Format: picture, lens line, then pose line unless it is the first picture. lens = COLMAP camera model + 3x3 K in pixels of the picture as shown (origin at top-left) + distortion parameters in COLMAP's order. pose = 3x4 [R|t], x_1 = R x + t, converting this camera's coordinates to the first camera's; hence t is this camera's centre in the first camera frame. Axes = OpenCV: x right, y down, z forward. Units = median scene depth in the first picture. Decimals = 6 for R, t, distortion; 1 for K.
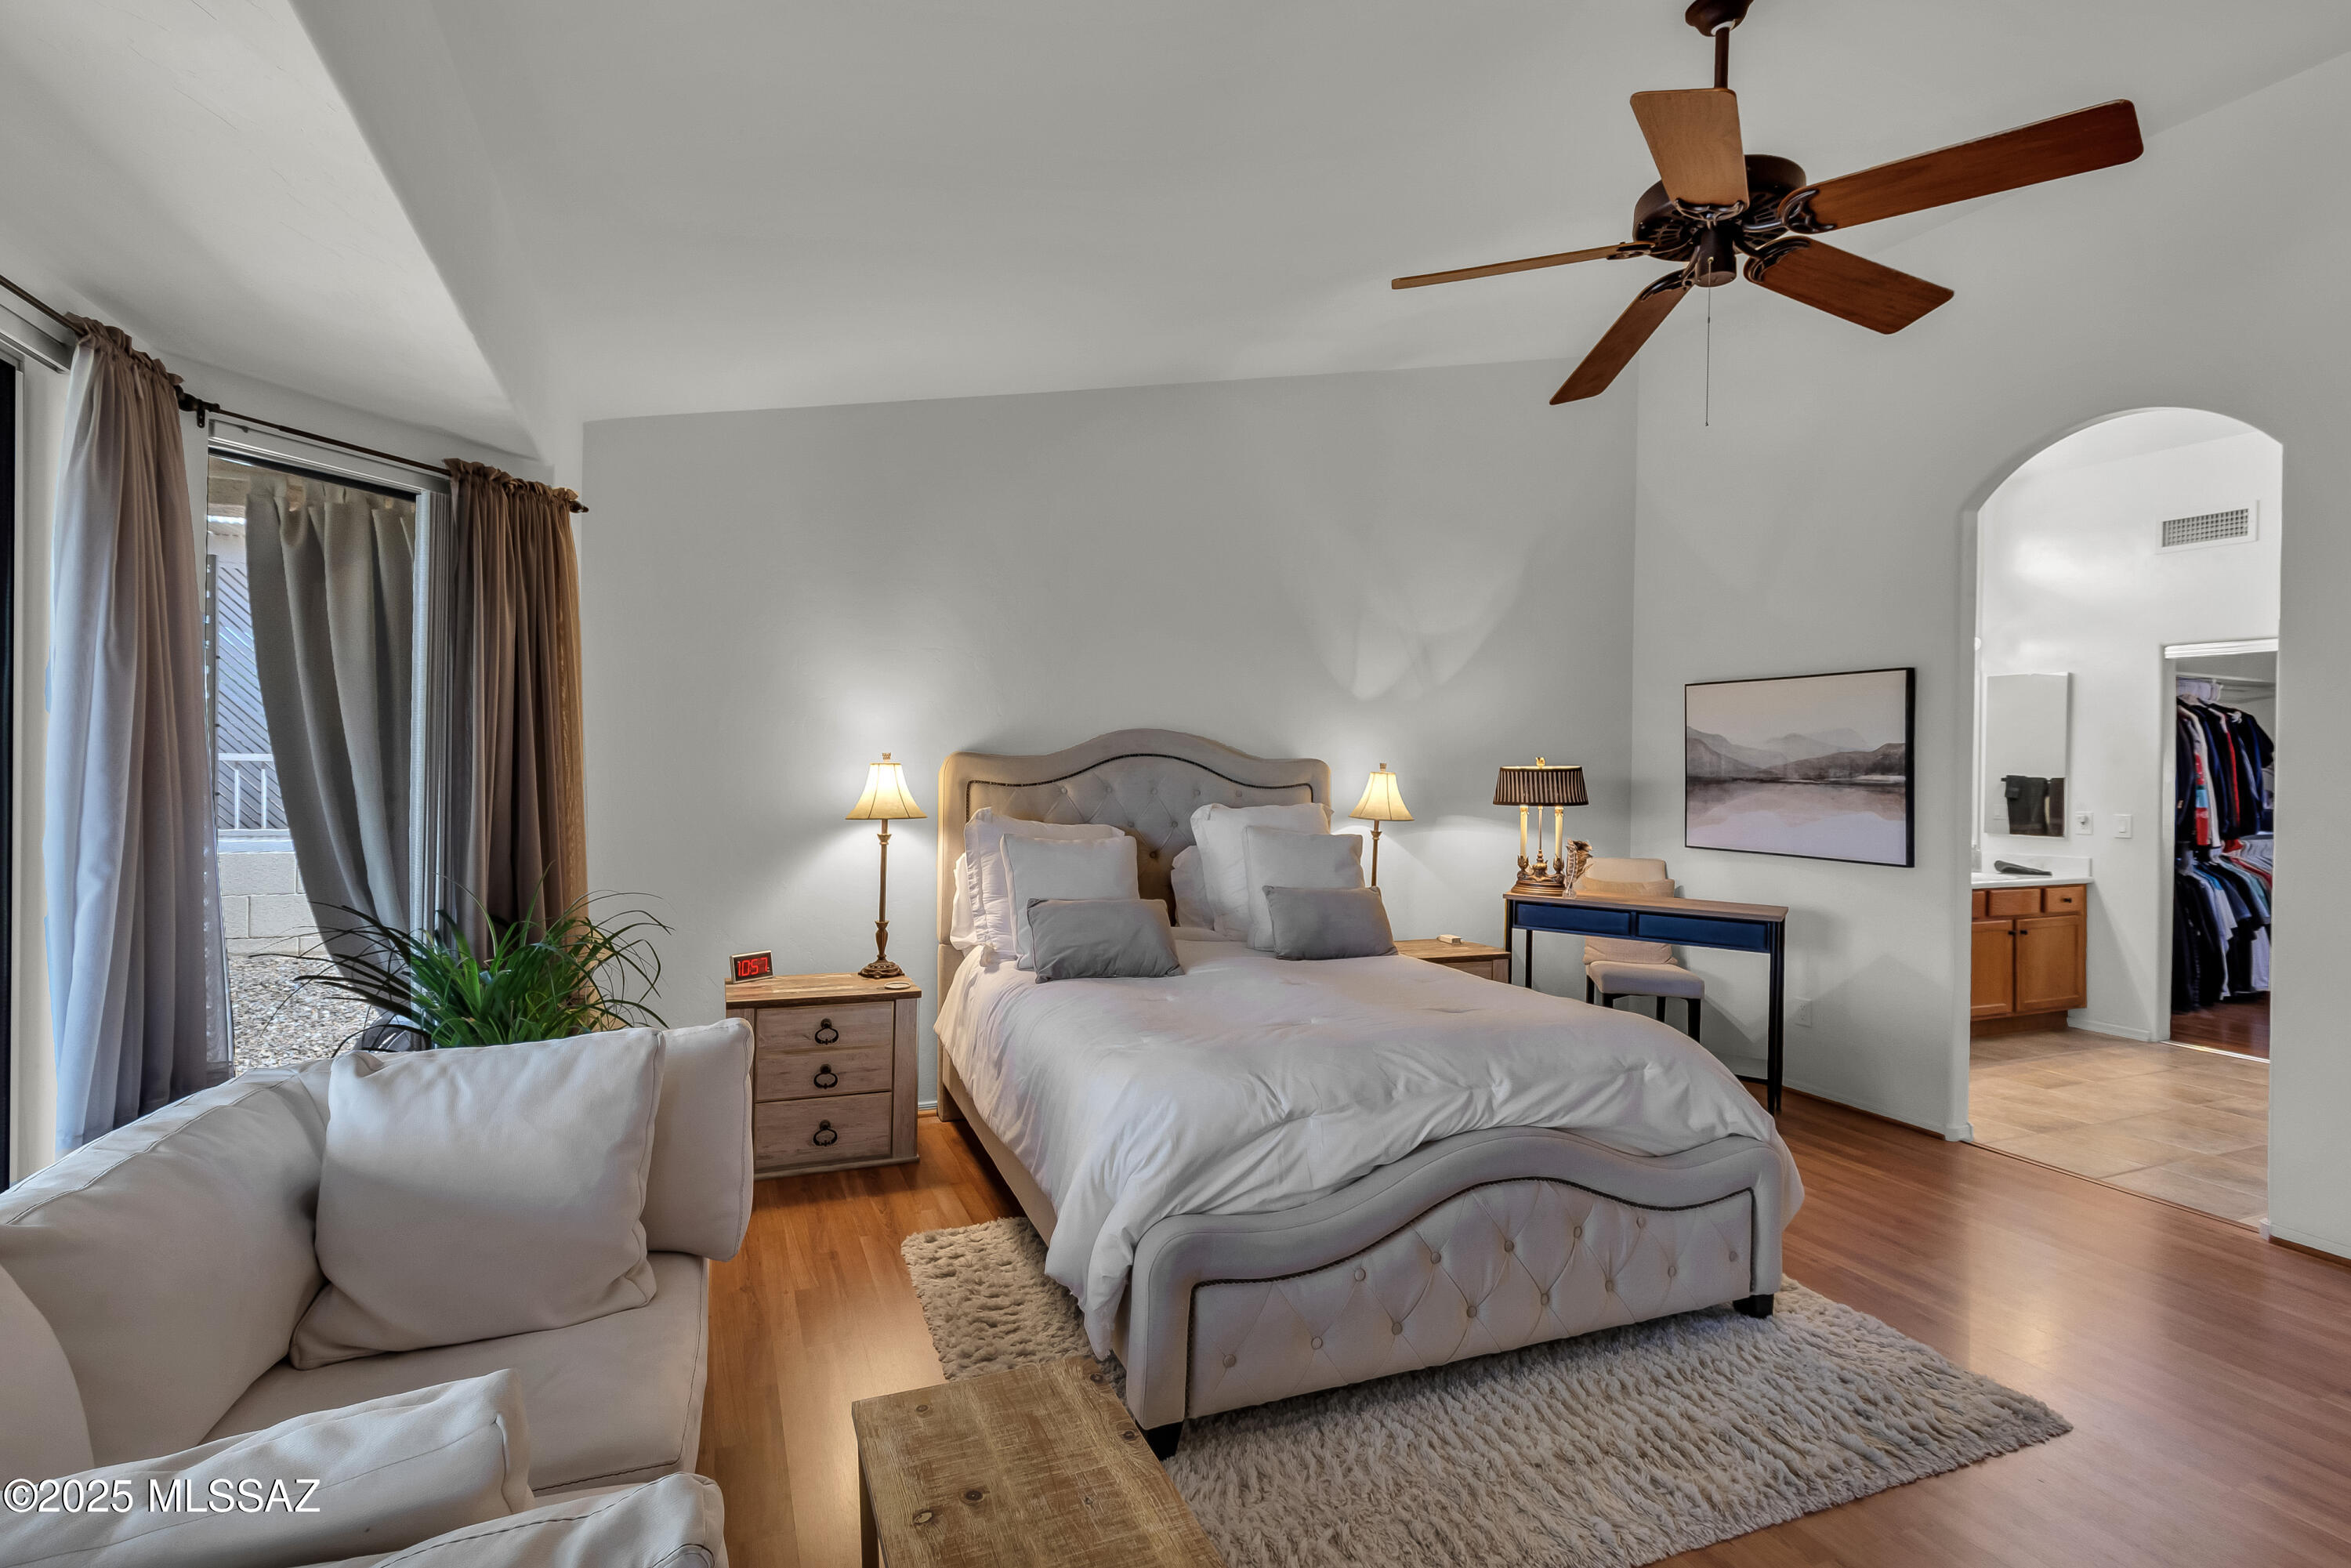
lens RADIAL K [[1151.8, 0, 1179.1], [0, 1151.8, 752.4], [0, 0, 1]] dist [0.091797, -0.000052]
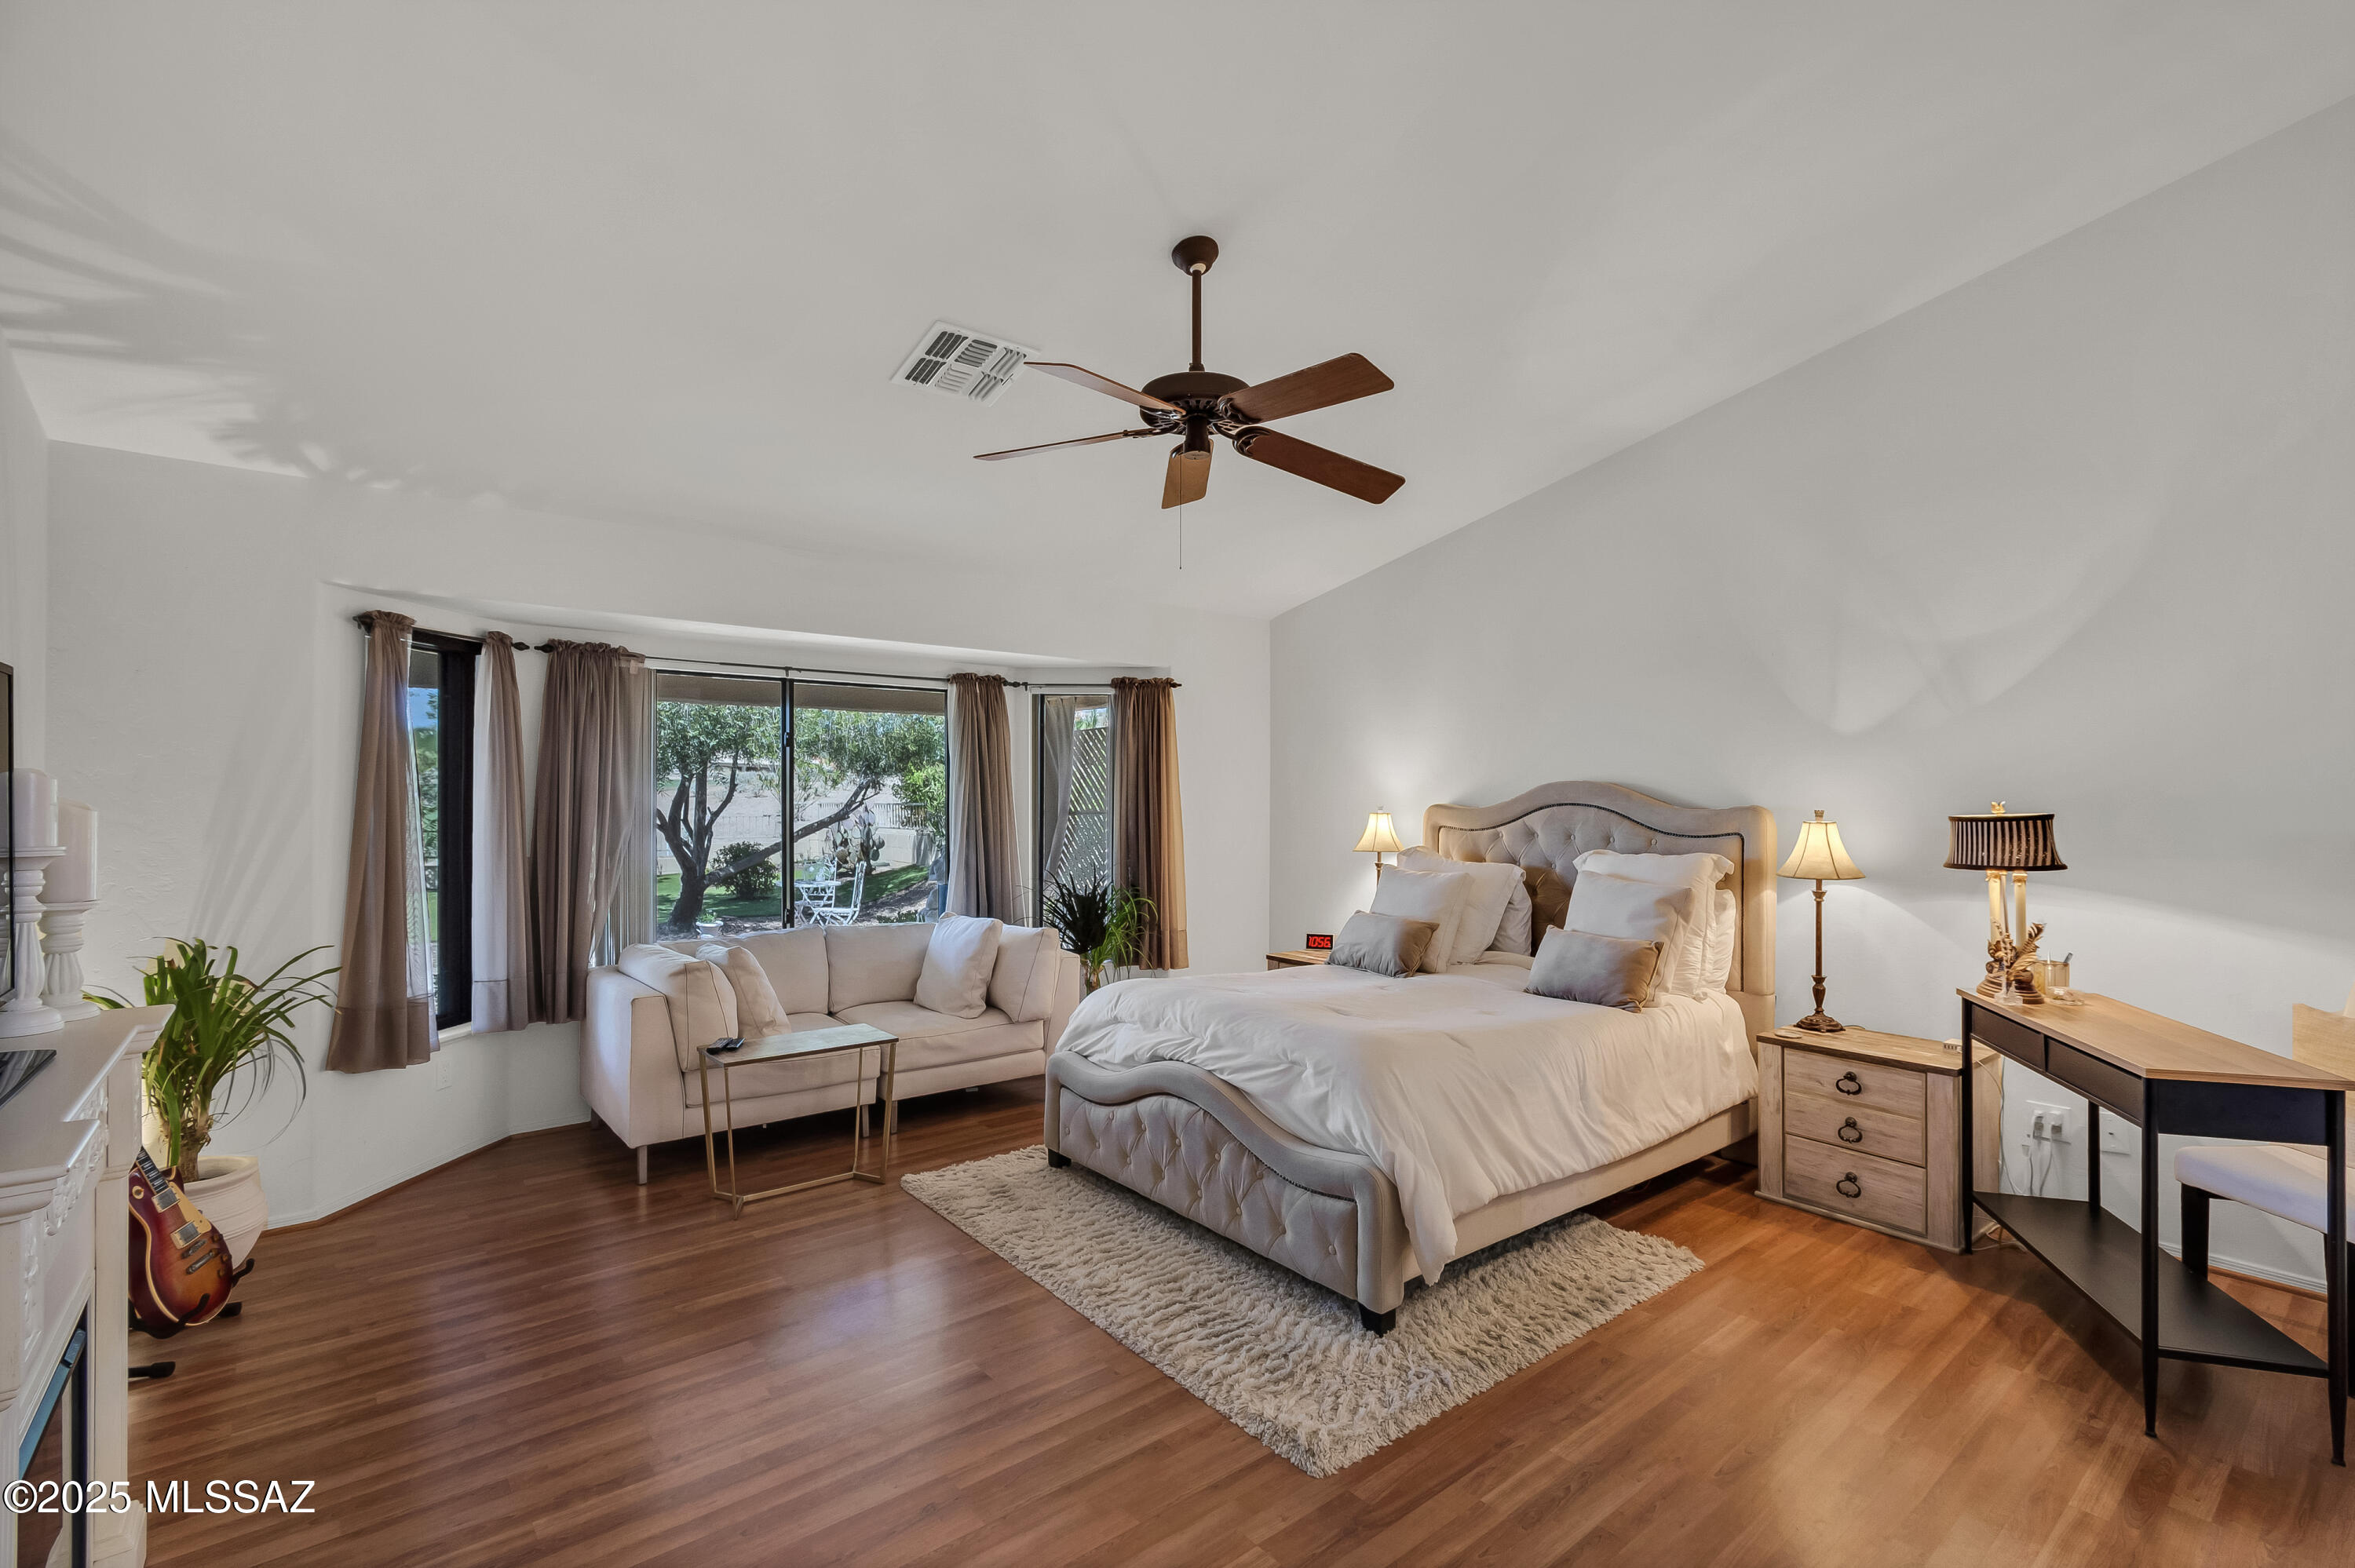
lens RADIAL K [[1050.0, 0, 1177.5], [0, 1050.0, 784.0], [0, 0, 1]] dist [0.002314, -0.000421]
pose [[0.244246, -0.035073, -0.969079, 0.801896], [-0.001518, 0.999331, -0.036551, 0.018854], [0.969712, 0.010399, 0.244029, 0.366551]]
